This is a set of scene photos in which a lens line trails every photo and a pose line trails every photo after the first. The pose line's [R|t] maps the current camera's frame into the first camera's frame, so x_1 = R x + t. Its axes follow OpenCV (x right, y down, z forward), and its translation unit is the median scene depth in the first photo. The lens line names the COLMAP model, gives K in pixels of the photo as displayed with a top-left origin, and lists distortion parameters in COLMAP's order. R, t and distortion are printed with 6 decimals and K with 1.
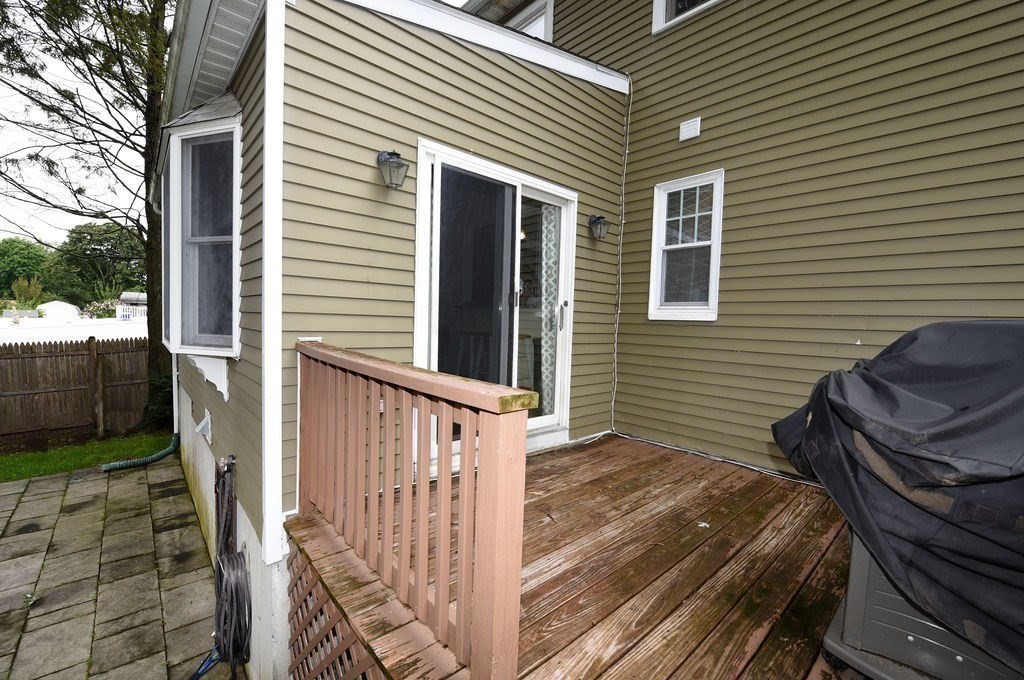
lens RADIAL K [[424.8, 0, 520.4], [0, 424.8, 343.8], [0, 0, 1]] dist [-0.018445, -0.000394]
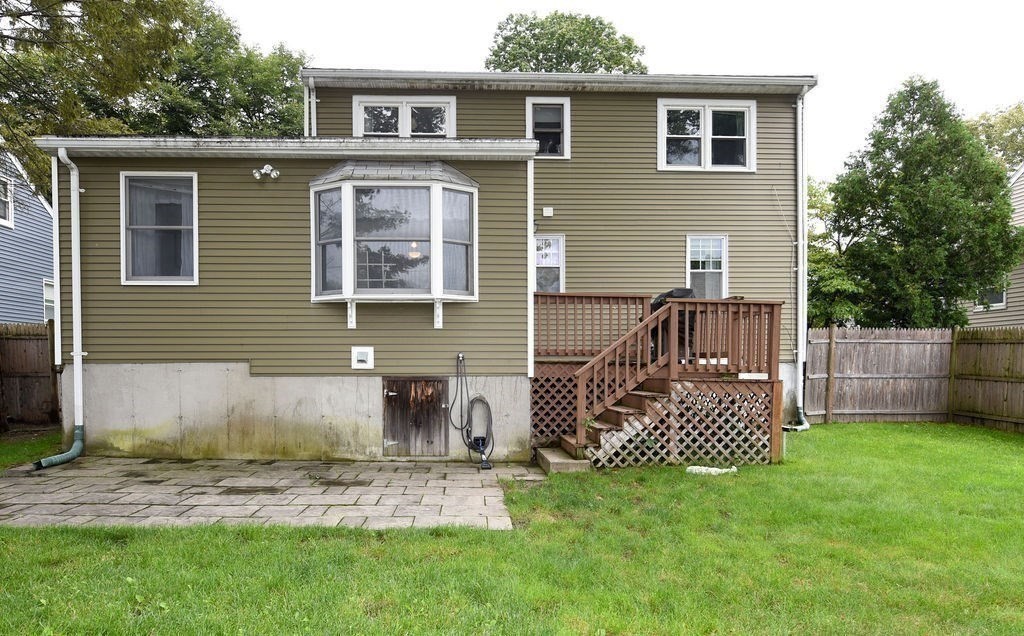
lens RADIAL K [[588.9, 0, 484.4], [0, 588.9, 378.1], [0, 0, 1]] dist [-0.003199, -0.001605]
pose [[0.654608, -0.048590, 0.754405, -2.354482], [0.063959, 0.997914, 0.008776, 0.321015], [-0.753258, 0.042506, 0.656350, -0.760966]]
